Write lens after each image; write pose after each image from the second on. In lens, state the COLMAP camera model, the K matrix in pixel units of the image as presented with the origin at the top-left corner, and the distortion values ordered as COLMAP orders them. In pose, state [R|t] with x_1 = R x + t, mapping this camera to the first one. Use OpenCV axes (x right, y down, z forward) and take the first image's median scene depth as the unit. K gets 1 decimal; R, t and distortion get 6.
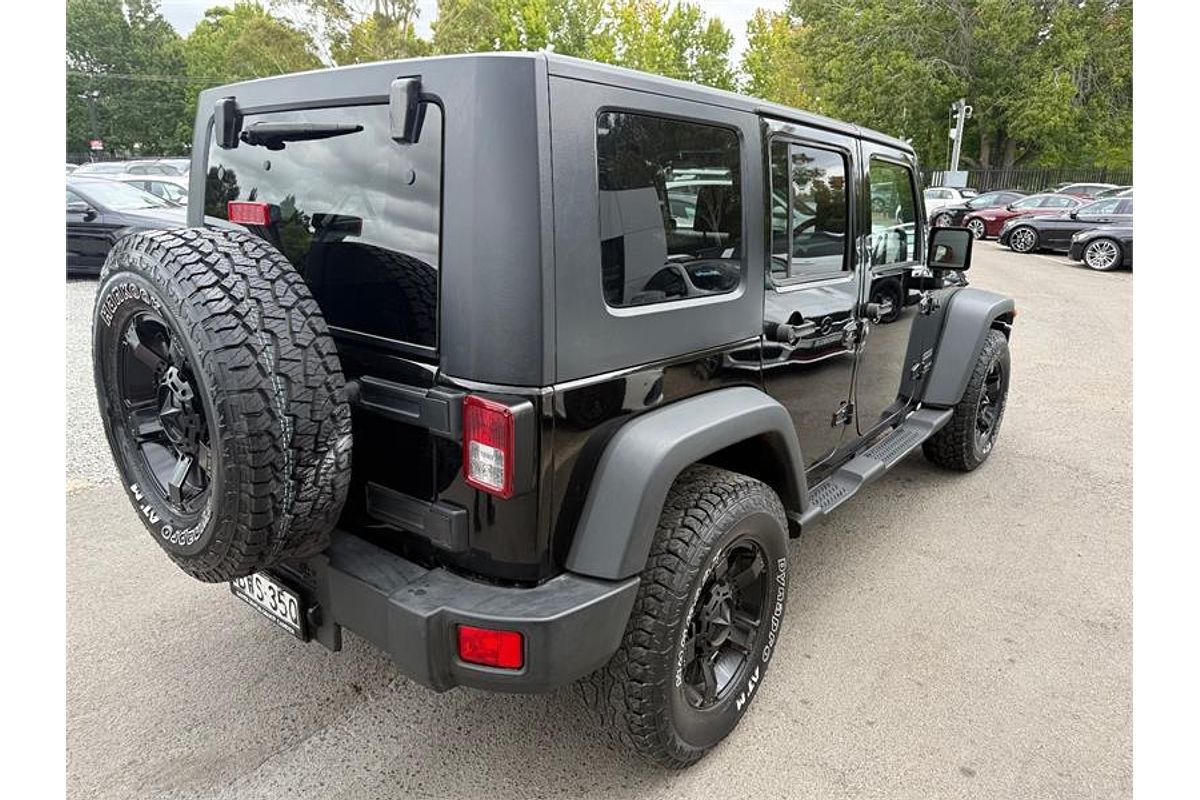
lens RADIAL K [[778.4, 0, 593.3], [0, 778.4, 396.0], [0, 0, 1]] dist [0.000106, -0.001031]
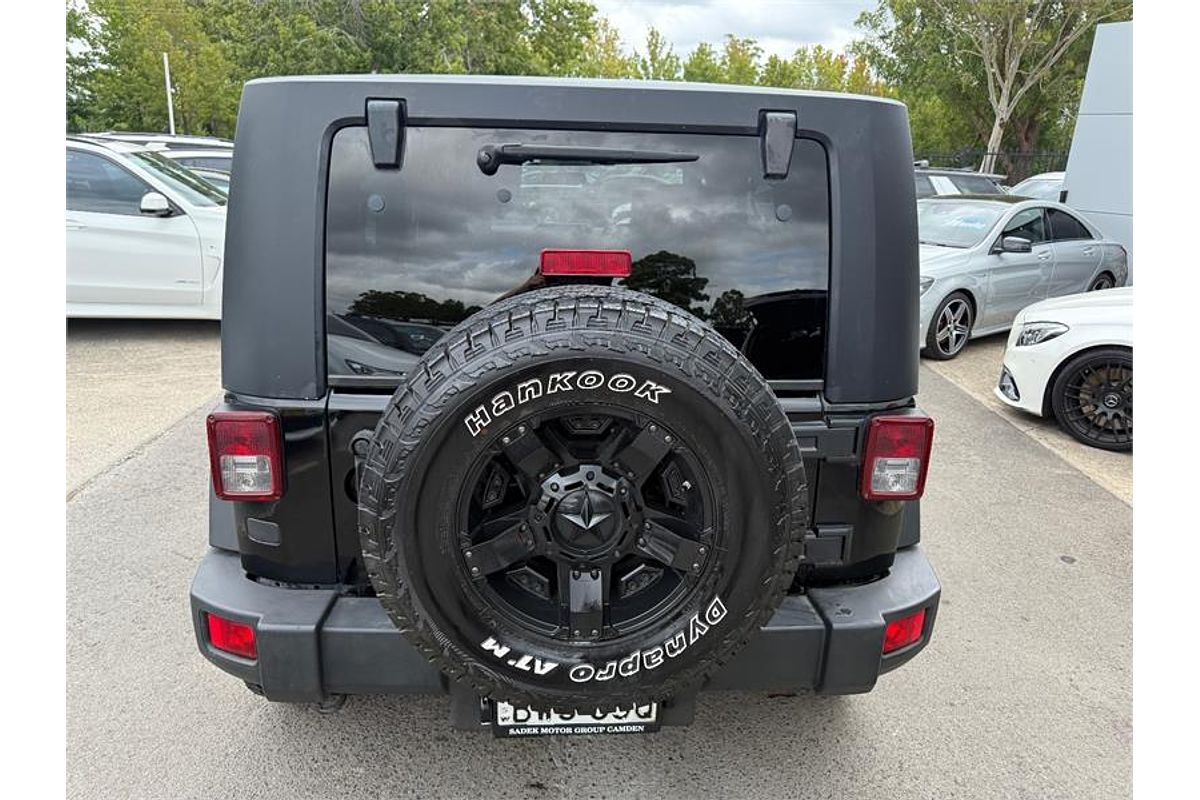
lens RADIAL K [[778.4, 0, 593.3], [0, 778.4, 396.0], [0, 0, 1]] dist [0.000106, -0.001031]
pose [[0.727777, -0.198062, 0.656591, -0.982165], [0.168798, 0.979669, 0.108421, -0.181300], [-0.664716, 0.031924, 0.746414, 0.383984]]
